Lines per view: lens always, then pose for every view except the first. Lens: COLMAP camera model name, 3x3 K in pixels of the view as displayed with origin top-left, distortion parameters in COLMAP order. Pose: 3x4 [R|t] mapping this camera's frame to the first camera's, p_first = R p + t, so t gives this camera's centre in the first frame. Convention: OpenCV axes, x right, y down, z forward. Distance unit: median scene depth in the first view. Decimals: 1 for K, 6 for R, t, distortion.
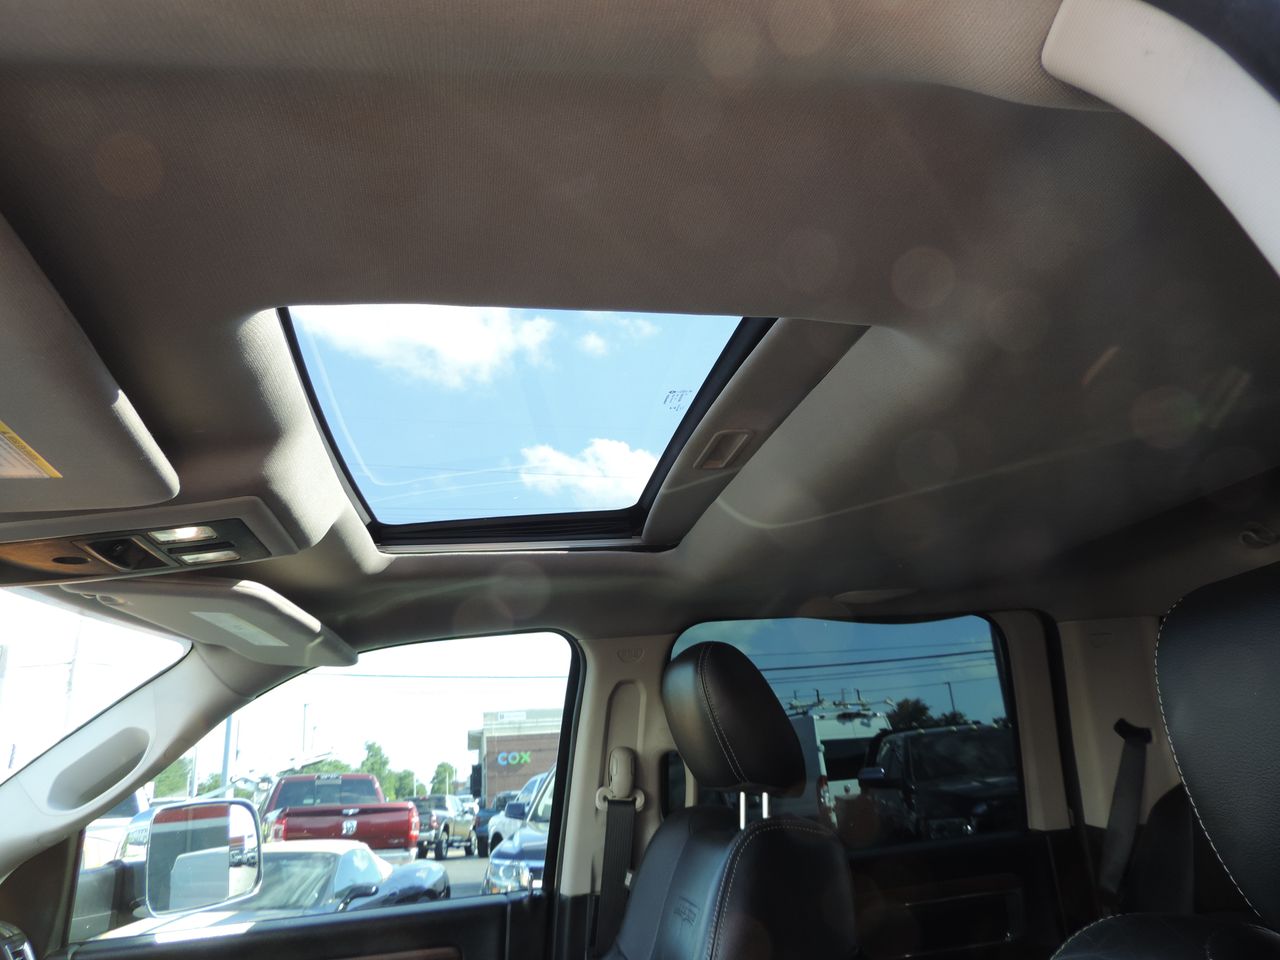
lens RADIAL K [[918.4, 0, 652.0], [0, 918.4, 462.0], [0, 0, 1]] dist [-0.017750, 0.006499]
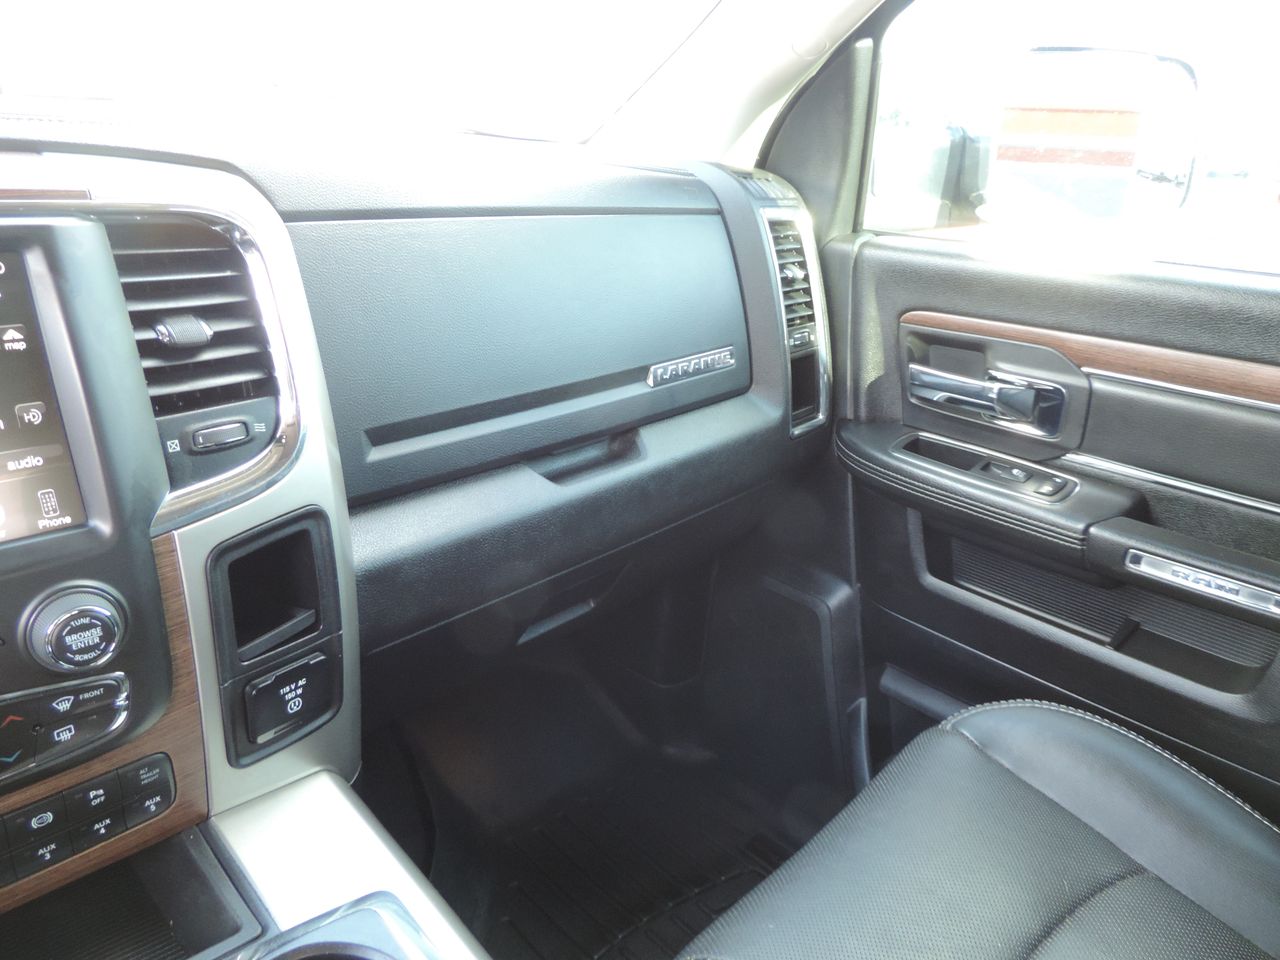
lens RADIAL K [[918.4, 0, 638.7], [0, 918.4, 484.7], [0, 0, 1]] dist [-0.017750, 0.006499]
pose [[0.555588, 0.392268, -0.733108, -0.151798], [0.169797, 0.809604, 0.561881, 0.254724], [0.813935, -0.436654, 0.383200, 0.487459]]
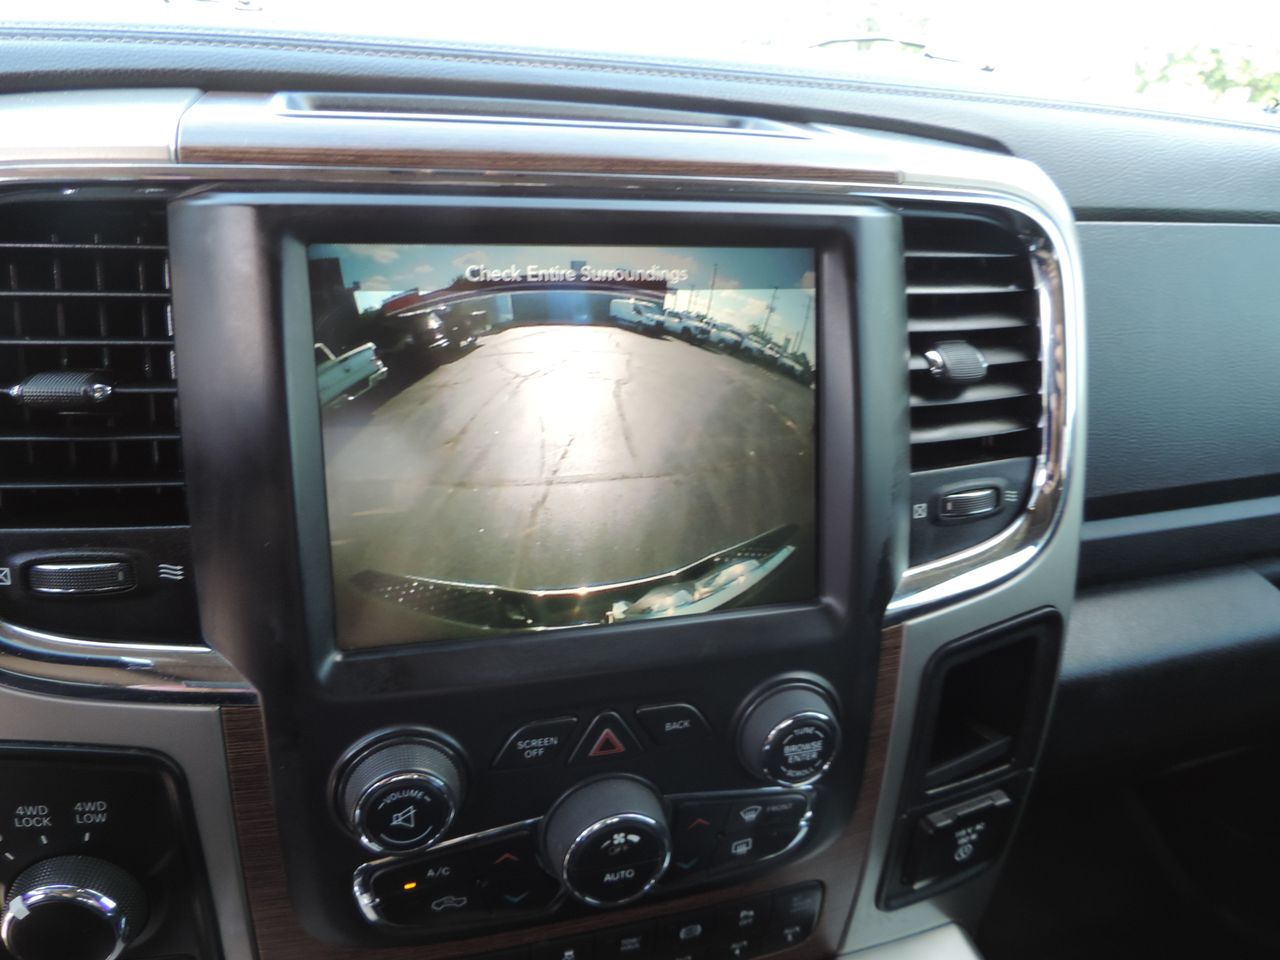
lens RADIAL K [[918.4, 0, 631.1], [0, 918.4, 474.5], [0, 0, 1]] dist [-0.017750, 0.006499]
pose [[0.094733, 0.456435, -0.884699, -0.265459], [0.258368, 0.846970, 0.464636, 0.254192], [0.961390, -0.272595, -0.037692, 0.427443]]
